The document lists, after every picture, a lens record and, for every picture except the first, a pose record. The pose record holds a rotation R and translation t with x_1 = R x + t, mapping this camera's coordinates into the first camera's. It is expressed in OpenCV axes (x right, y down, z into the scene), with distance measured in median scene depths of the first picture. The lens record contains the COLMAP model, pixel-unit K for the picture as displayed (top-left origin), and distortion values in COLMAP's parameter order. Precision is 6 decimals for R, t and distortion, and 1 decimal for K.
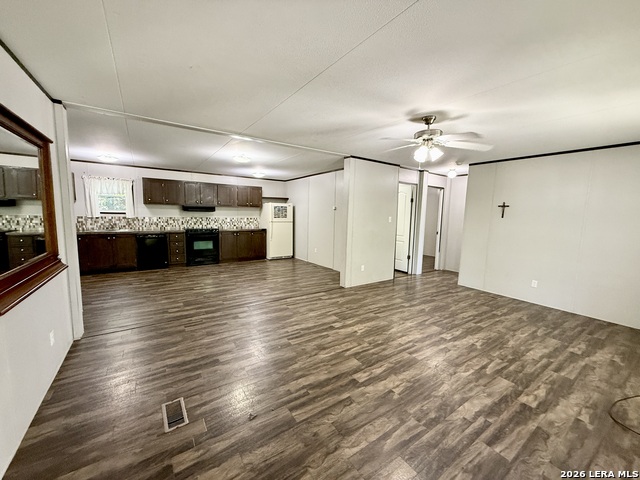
lens RADIAL K [[254.7, 0, 318.4], [0, 254.7, 239.6], [0, 0, 1]] dist [0.000201, -0.000019]
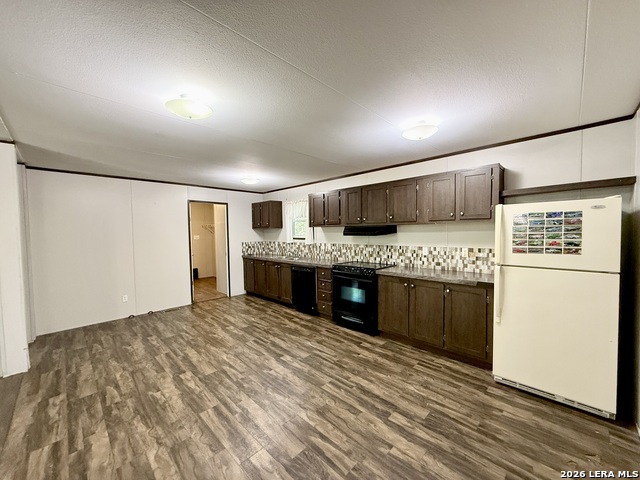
lens RADIAL K [[254.7, 0, 318.4], [0, 254.7, 239.6], [0, 0, 1]] dist [0.000201, -0.000019]
pose [[0.190235, 0.008474, -0.981702, 0.086878], [-0.082329, 0.996578, -0.007351, -0.085417], [0.978280, 0.082221, 0.190282, 0.764786]]
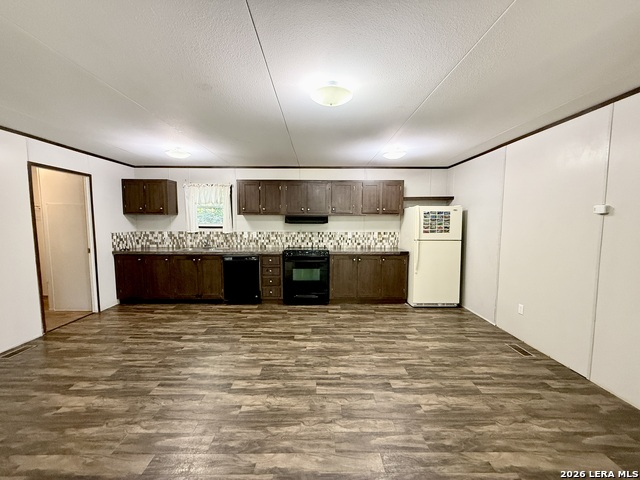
lens RADIAL K [[254.7, 0, 318.4], [0, 254.7, 239.6], [0, 0, 1]] dist [0.000201, -0.000019]
pose [[0.829013, 0.022847, -0.558762, -0.058089], [-0.042364, 0.998860, -0.022012, -0.052697], [0.557622, 0.041920, 0.829036, 0.446010]]
